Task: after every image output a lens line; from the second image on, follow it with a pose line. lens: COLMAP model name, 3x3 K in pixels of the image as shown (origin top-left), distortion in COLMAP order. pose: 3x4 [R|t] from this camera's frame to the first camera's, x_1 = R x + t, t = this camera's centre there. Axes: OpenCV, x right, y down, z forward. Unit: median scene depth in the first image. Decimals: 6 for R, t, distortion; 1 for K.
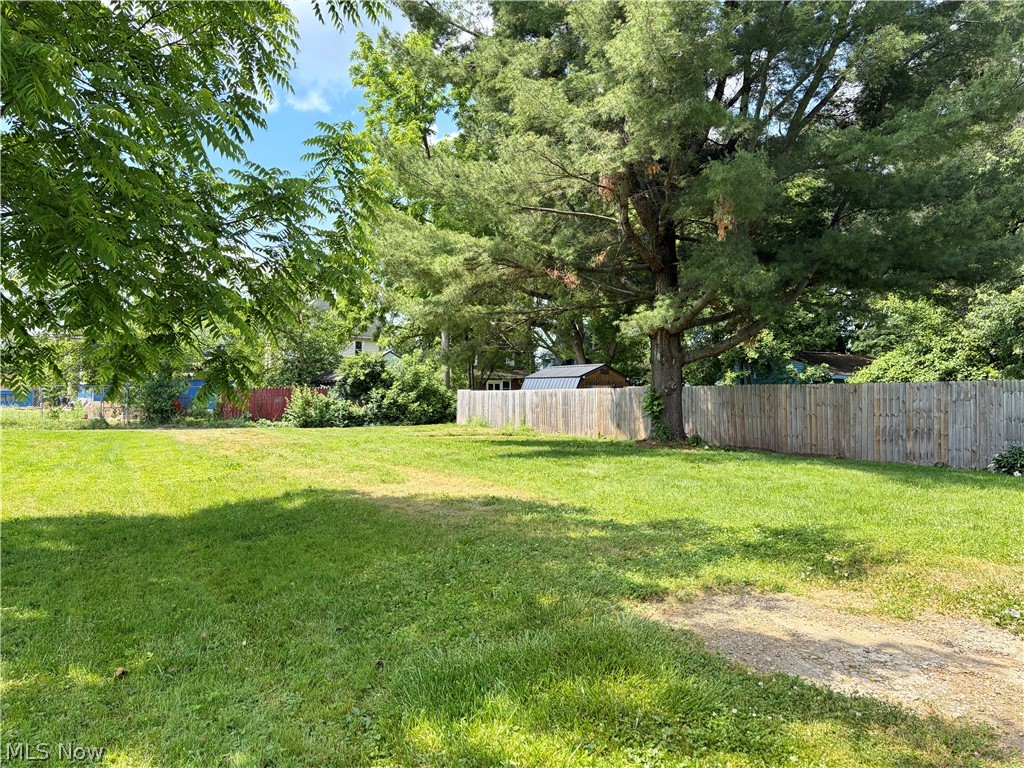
lens RADIAL K [[769.7, 0, 512.0], [0, 769.7, 384.0], [0, 0, 1]] dist [0.044770, -0.009901]
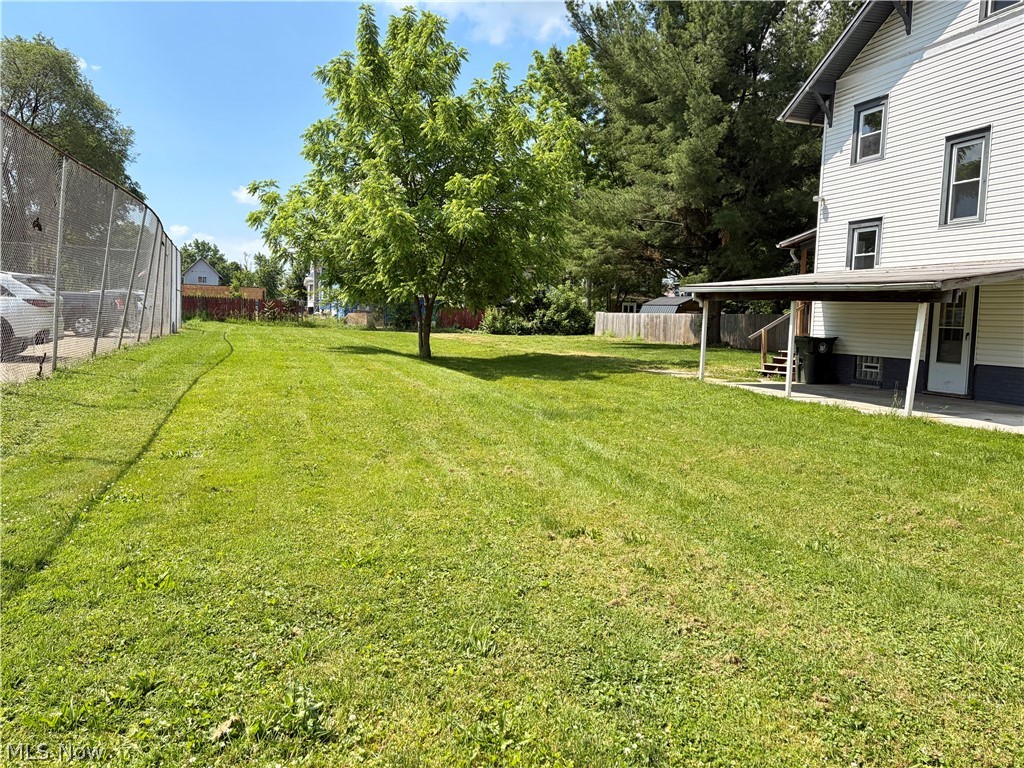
lens RADIAL K [[777.1, 0, 500.1], [0, 777.1, 373.2], [0, 0, 1]] dist [0.043971, -0.040194]
pose [[0.980232, 0.041076, -0.193542, 0.039425], [-0.023540, 0.995476, 0.092051, -0.007713], [0.196448, -0.085675, 0.976764, -0.466463]]
